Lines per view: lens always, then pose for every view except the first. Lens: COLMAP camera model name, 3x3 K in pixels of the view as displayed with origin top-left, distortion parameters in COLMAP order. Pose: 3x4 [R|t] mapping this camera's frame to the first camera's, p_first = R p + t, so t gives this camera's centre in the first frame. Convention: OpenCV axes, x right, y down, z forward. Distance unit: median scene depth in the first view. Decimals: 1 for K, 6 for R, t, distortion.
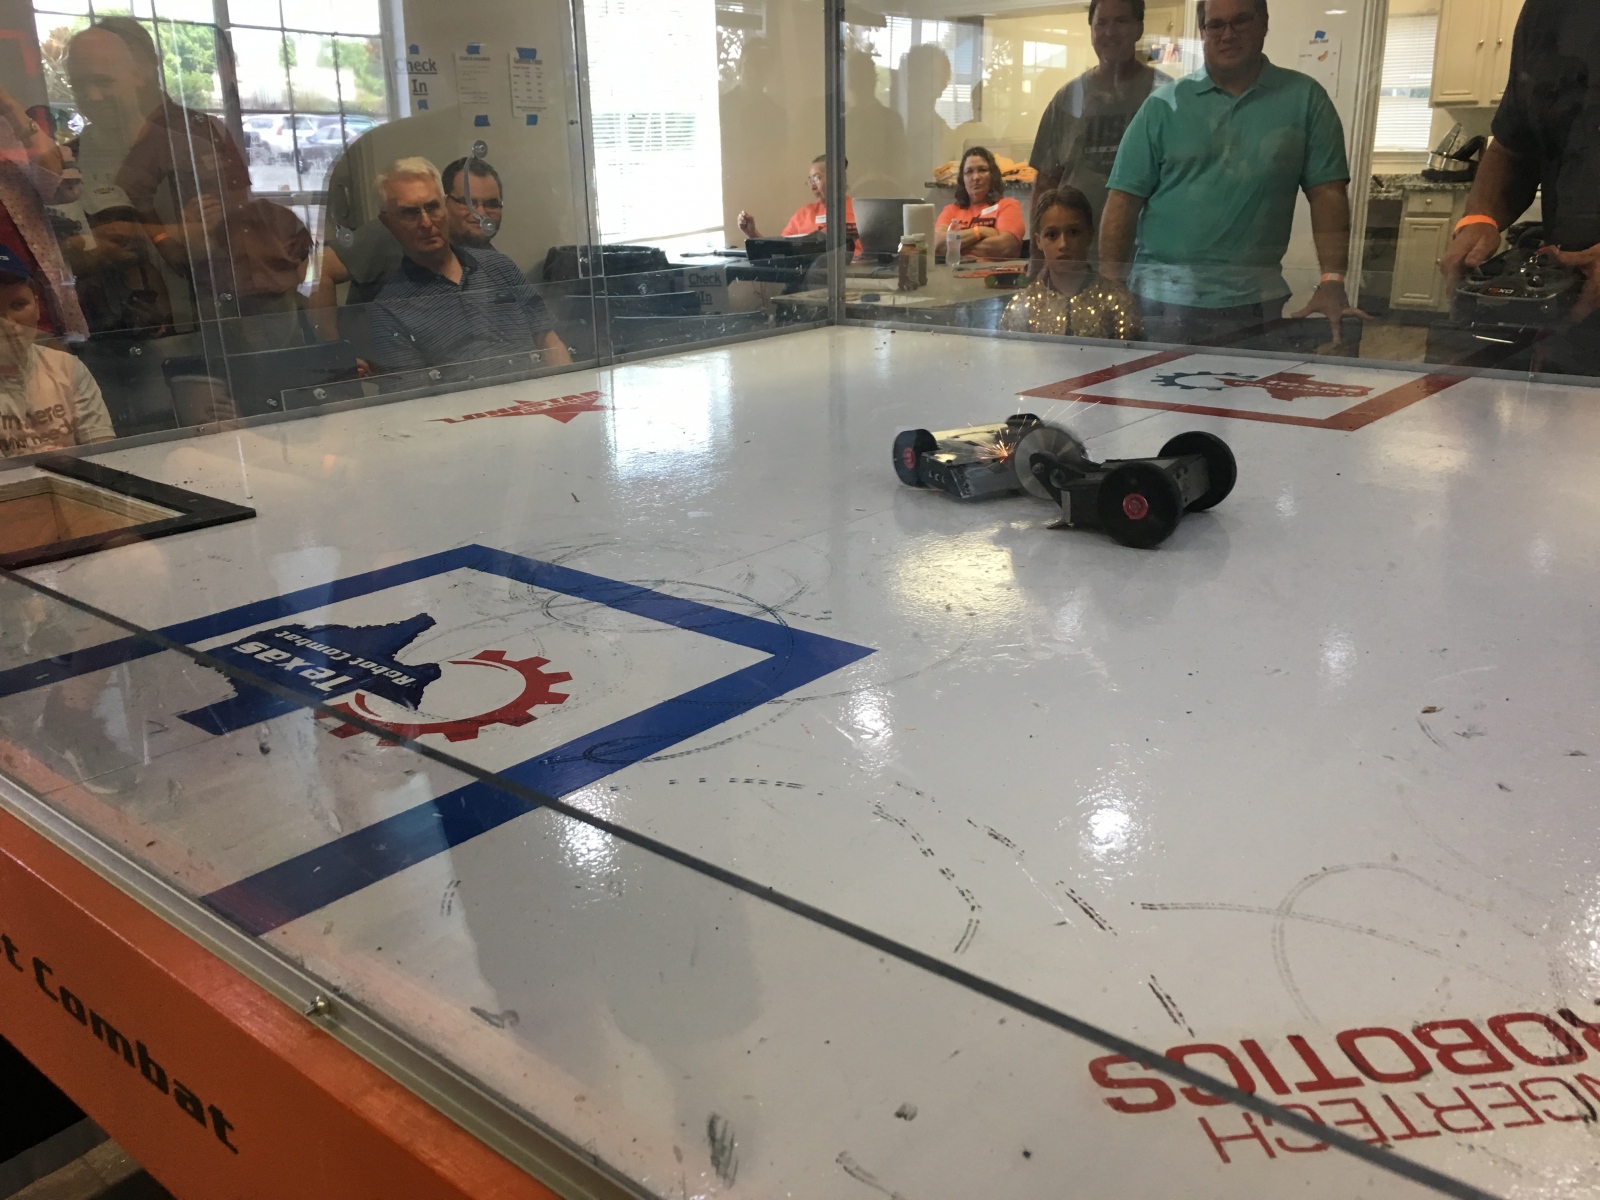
lens RADIAL K [[1367.6, 0, 788.5], [0, 1367.6, 604.2], [0, 0, 1]] dist [0.089296, -0.115173]
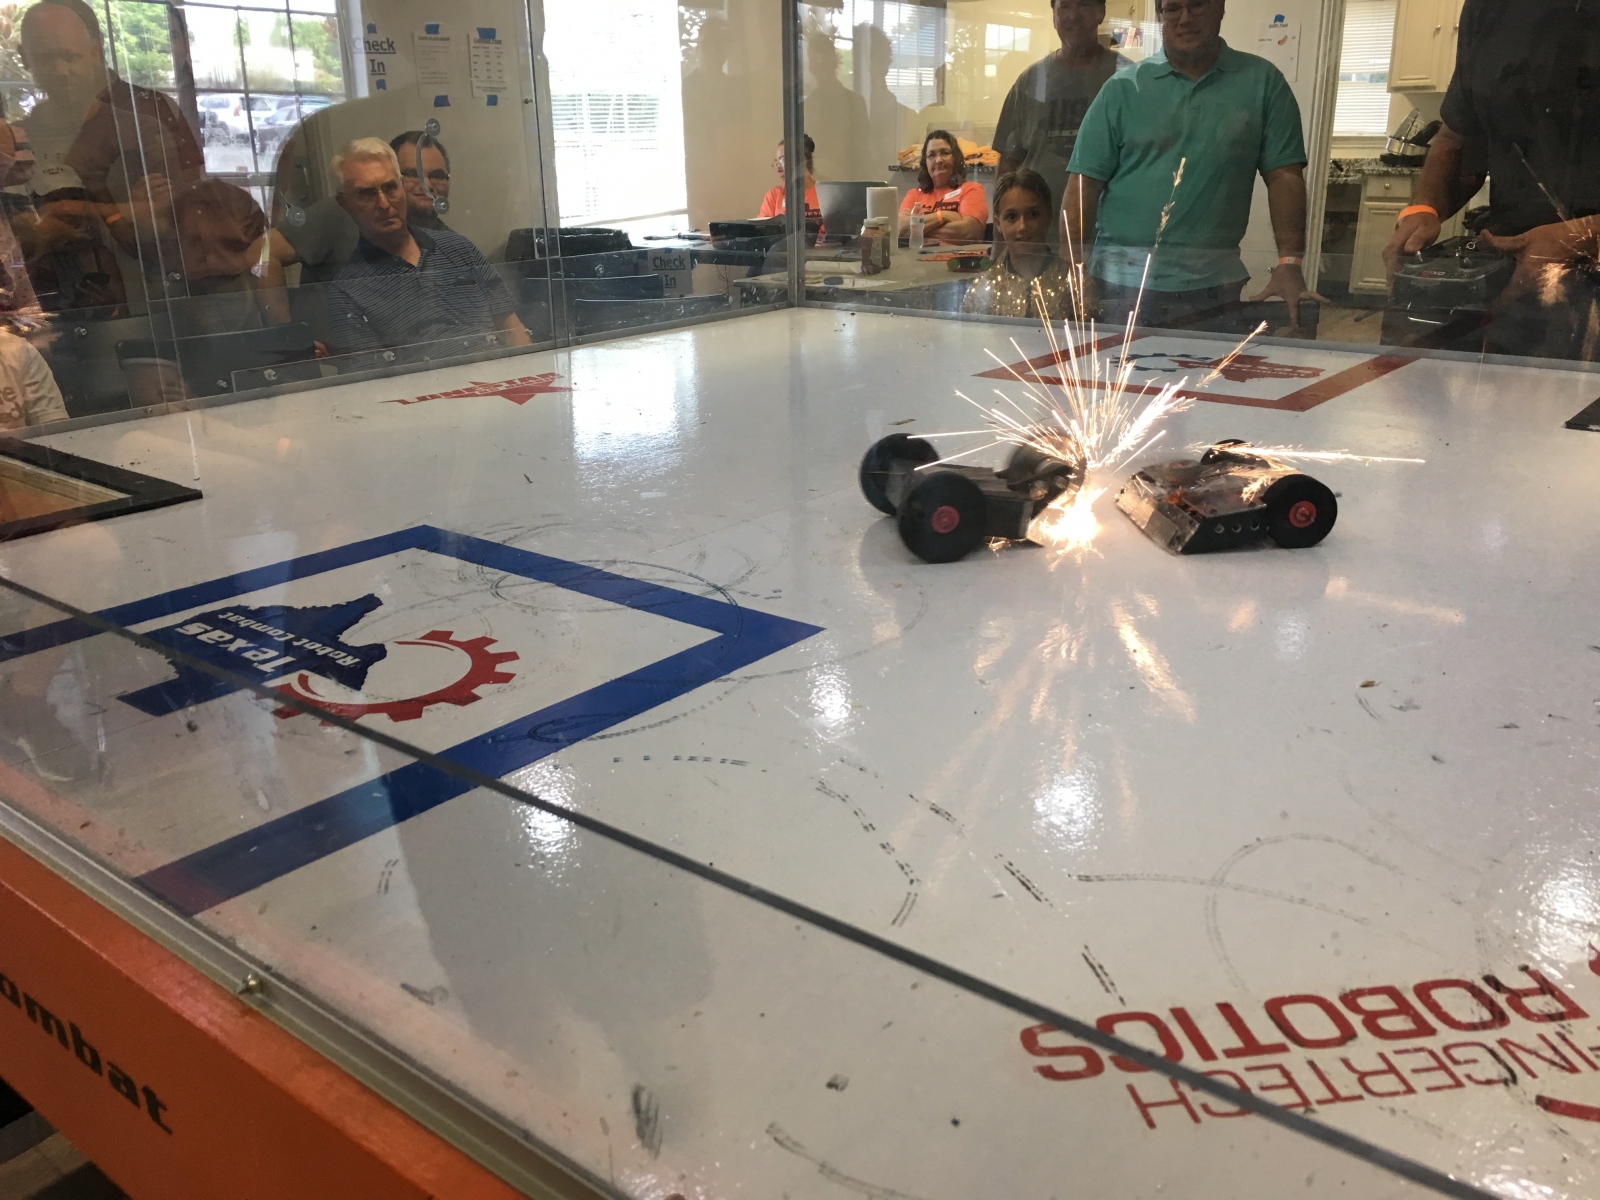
lens RADIAL K [[1367.6, 0, 786.5], [0, 1367.6, 598.0], [0, 0, 1]] dist [0.089296, -0.115173]
pose [[0.999753, -0.003810, 0.021886, 0.013386], [0.003659, 0.999969, 0.006901, 0.003848], [-0.021911, -0.006819, 0.999737, -0.000457]]
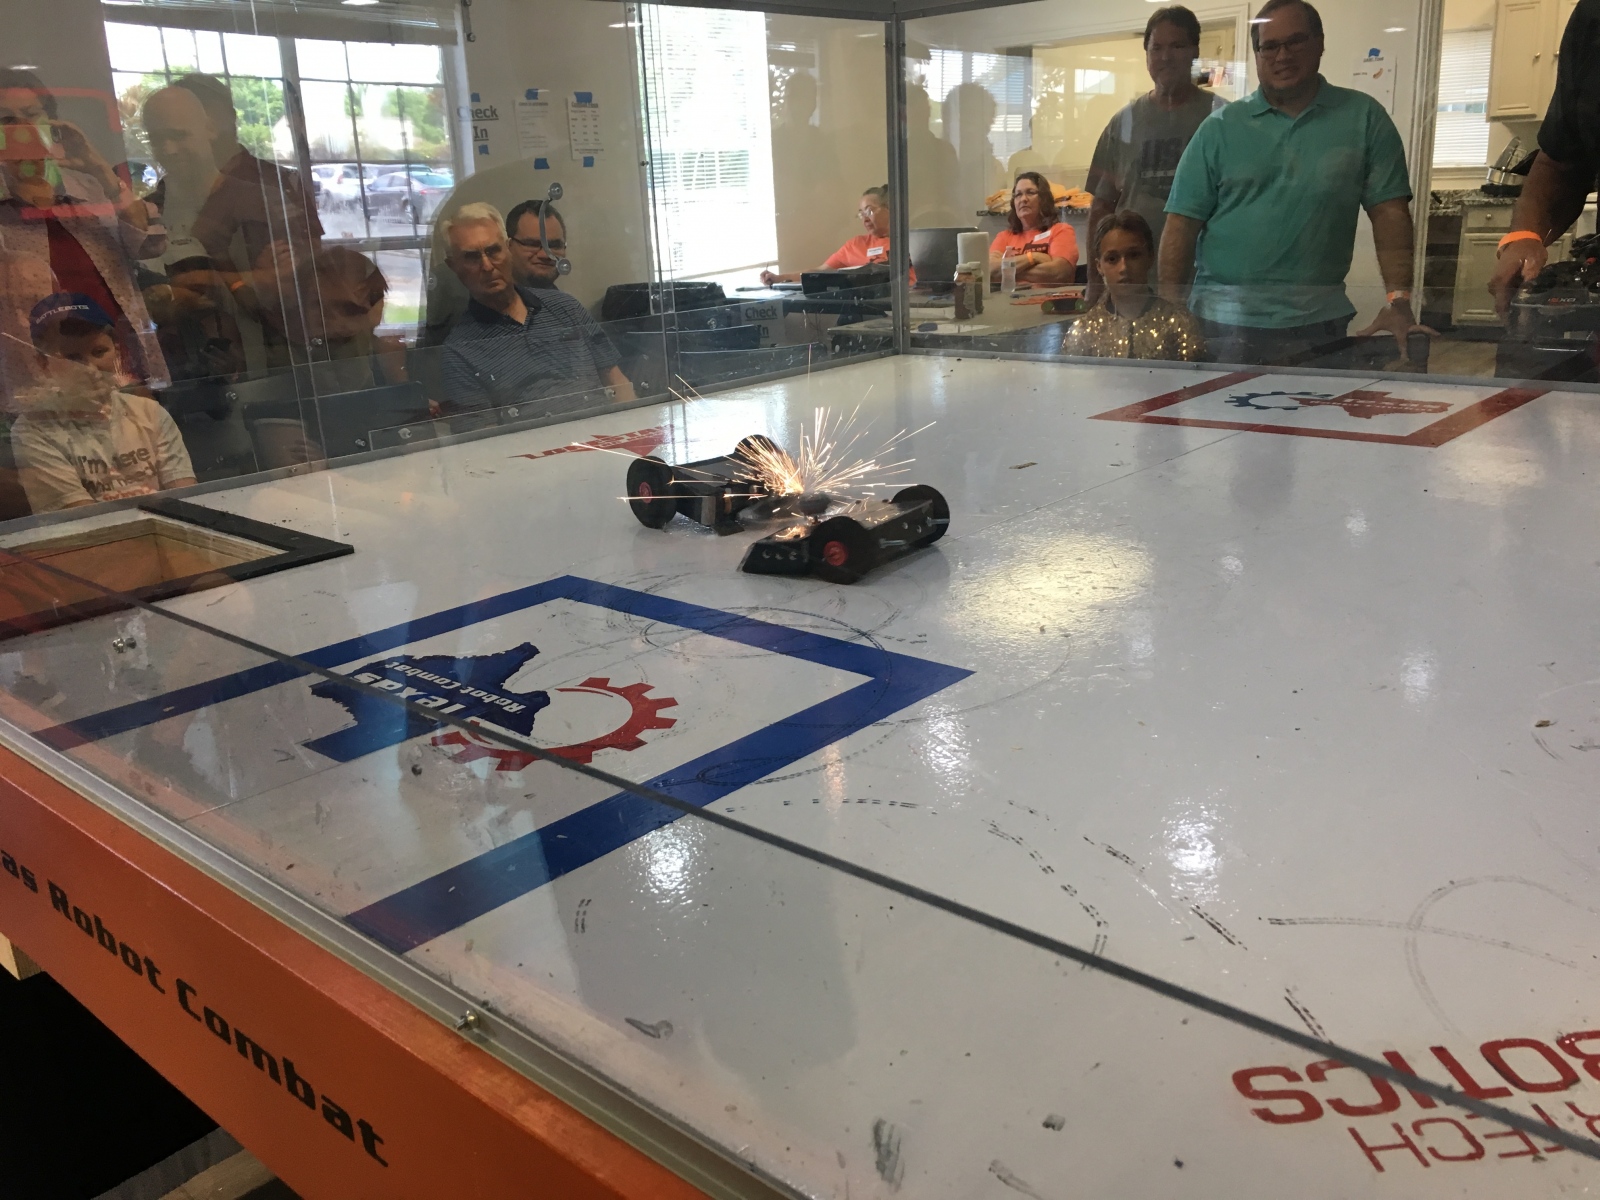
lens RADIAL K [[1367.6, 0, 787.8], [0, 1367.6, 602.7], [0, 0, 1]] dist [0.089296, -0.115173]
pose [[0.999107, -0.016351, -0.038963, -0.031087], [0.015441, 0.999603, -0.023562, 0.003914], [0.039332, 0.022940, 0.998963, -0.013964]]
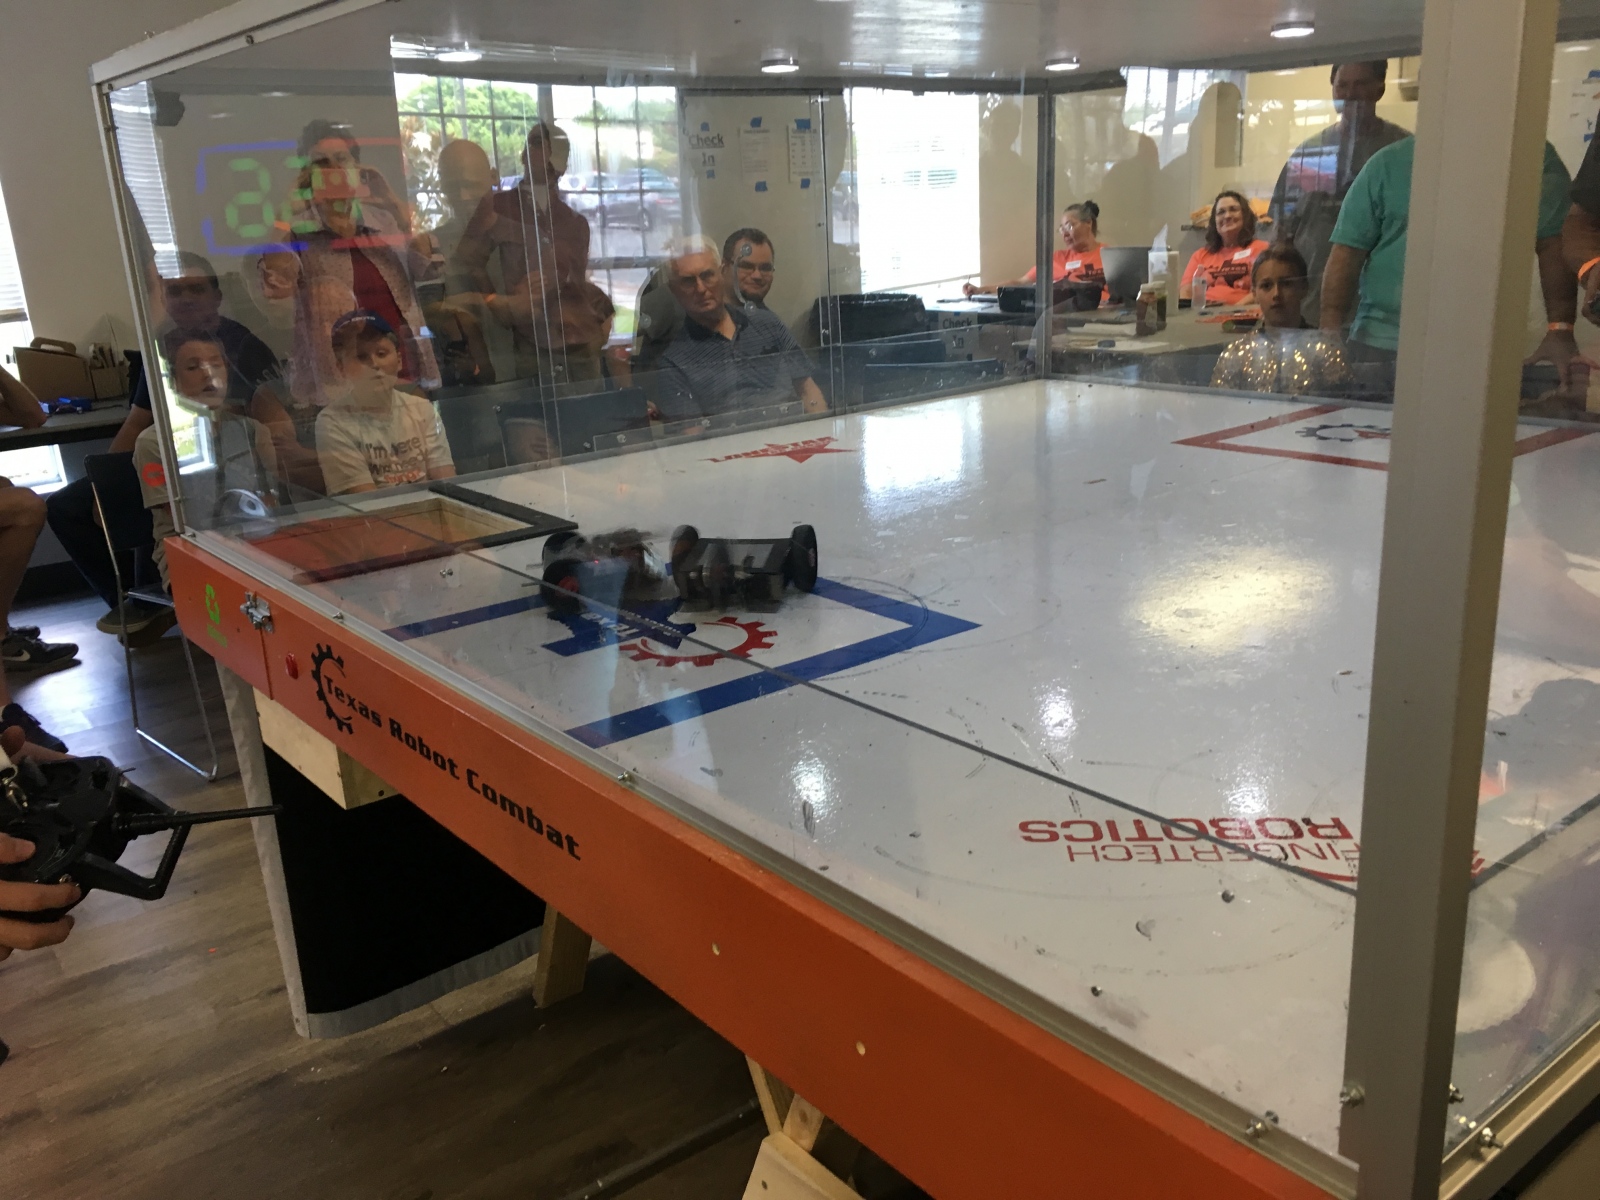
lens RADIAL K [[1367.6, 0, 800.0], [0, 1367.6, 616.8], [0, 0, 1]] dist [0.089296, -0.115173]
pose [[0.982678, 0.033815, -0.182211, 0.131033], [-0.036096, 0.999306, -0.009214, 0.042174], [0.181773, 0.015631, 0.983216, -0.455241]]
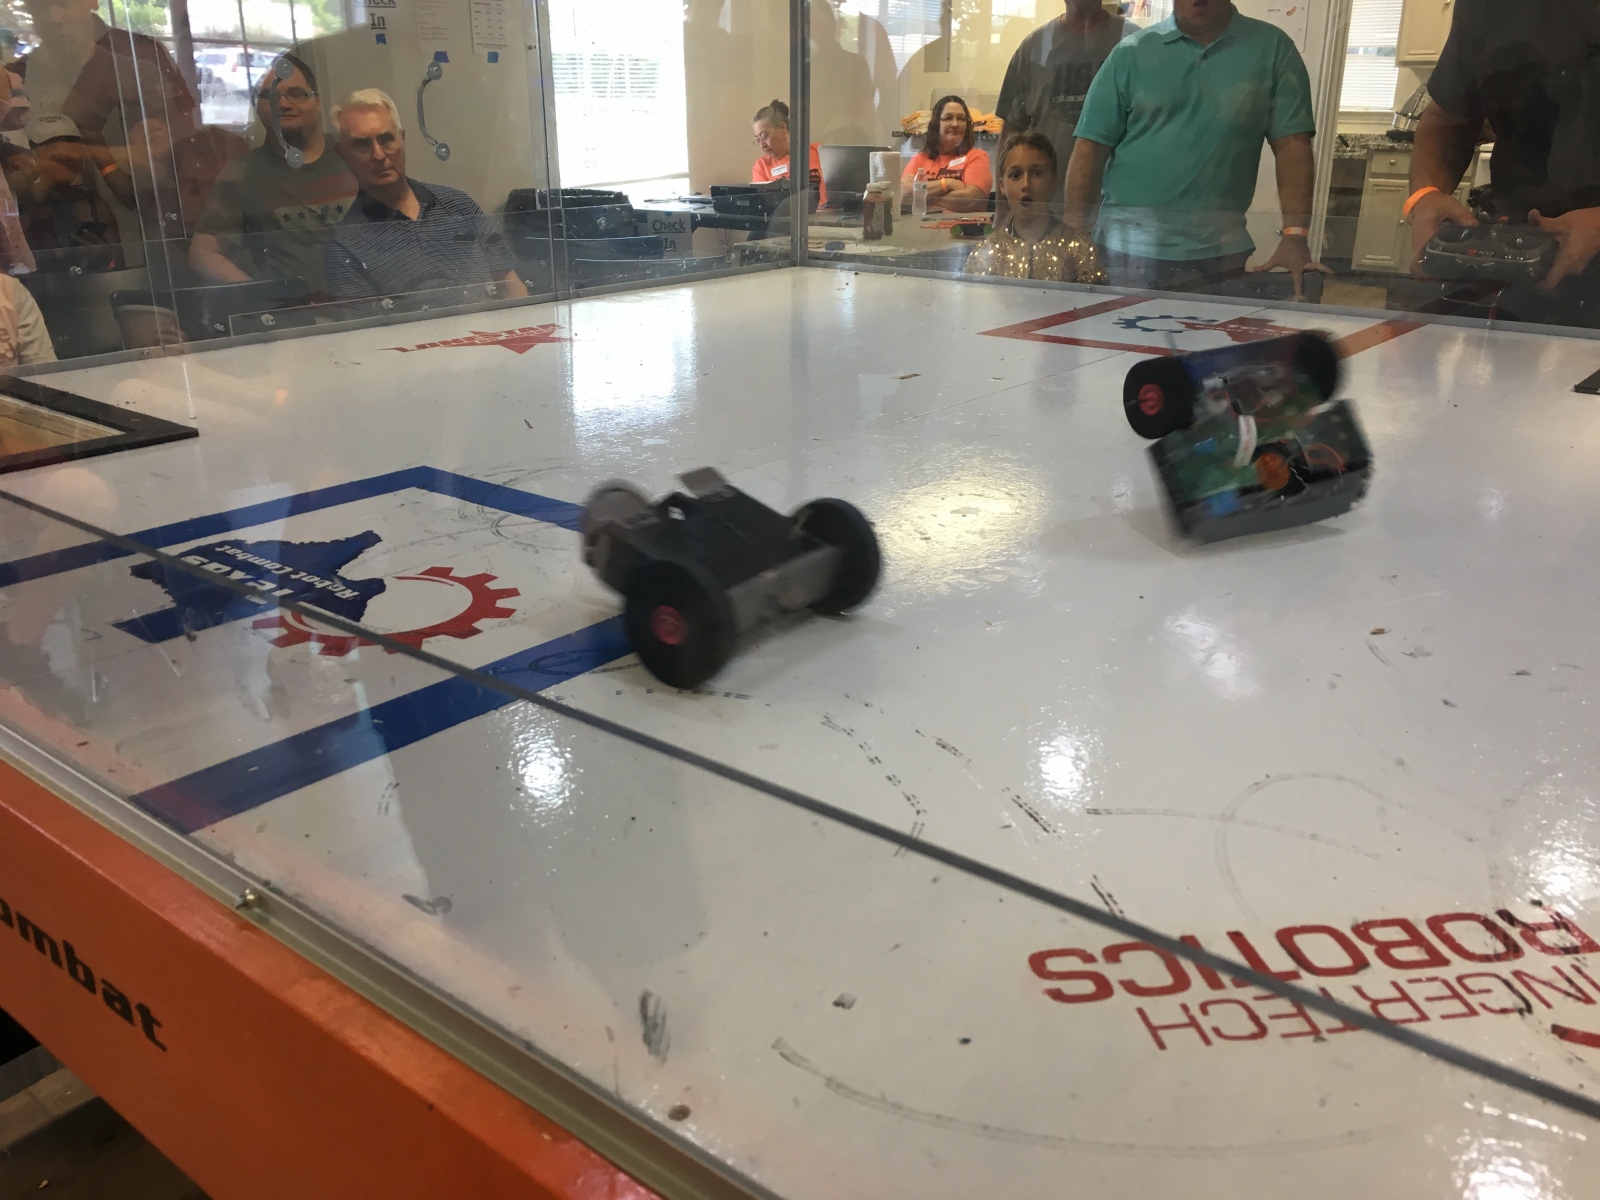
lens RADIAL K [[1367.6, 0, 785.8], [0, 1367.6, 596.7], [0, 0, 1]] dist [0.089296, -0.115173]
pose [[0.999600, 0.011685, 0.025763, 0.007017], [-0.012347, 0.999594, 0.025679, 0.025364], [-0.025452, -0.025986, 0.999338, 0.009500]]
